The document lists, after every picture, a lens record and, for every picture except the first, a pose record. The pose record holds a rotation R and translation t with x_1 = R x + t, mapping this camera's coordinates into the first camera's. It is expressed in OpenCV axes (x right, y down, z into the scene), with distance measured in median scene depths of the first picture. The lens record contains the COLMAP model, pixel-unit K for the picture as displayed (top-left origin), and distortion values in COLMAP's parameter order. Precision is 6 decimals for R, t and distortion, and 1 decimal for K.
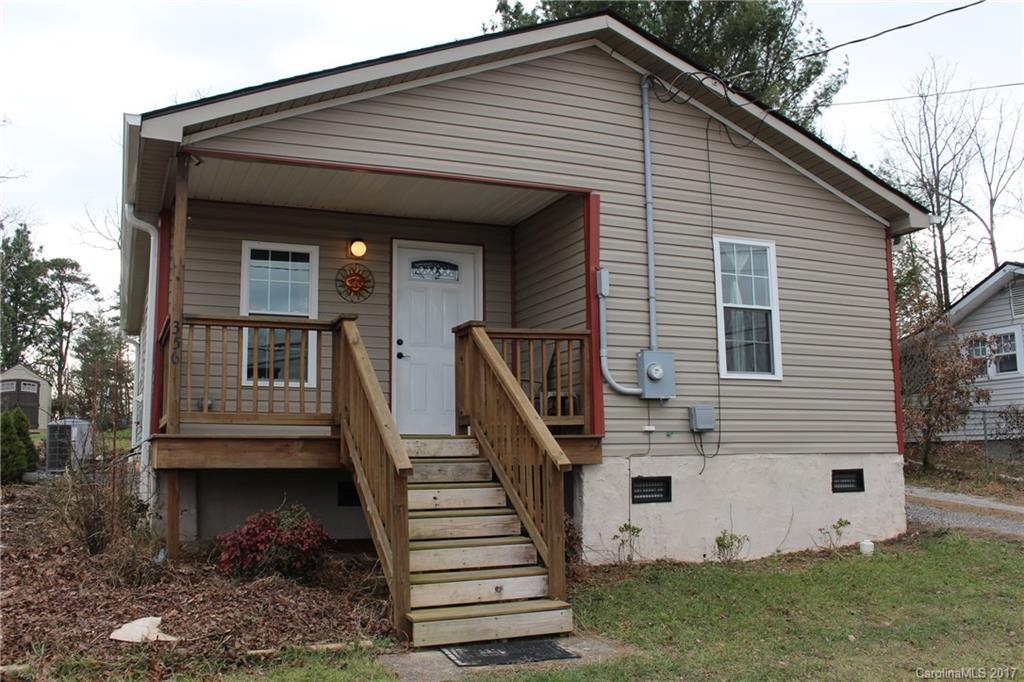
lens RADIAL K [[902.9, 0, 512.0], [0, 902.9, 341.0], [0, 0, 1]] dist [-0.140032, 0.016108]
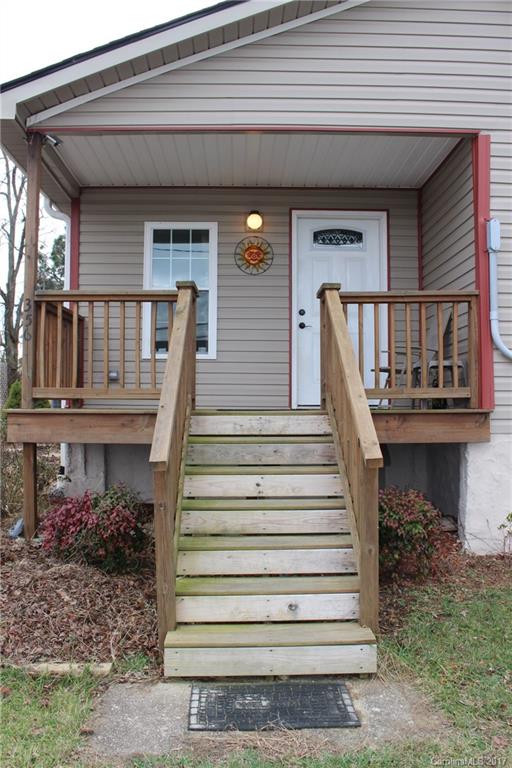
lens RADIAL K [[687.4, 0, 256.0], [0, 687.4, 384.0], [0, 0, 1]] dist [-0.153925, 0.149459]
pose [[0.930611, 0.000038, -0.366009, 0.126668], [0.035331, 0.995321, 0.089936, 0.012034], [0.364299, -0.096627, 0.926255, 0.303309]]
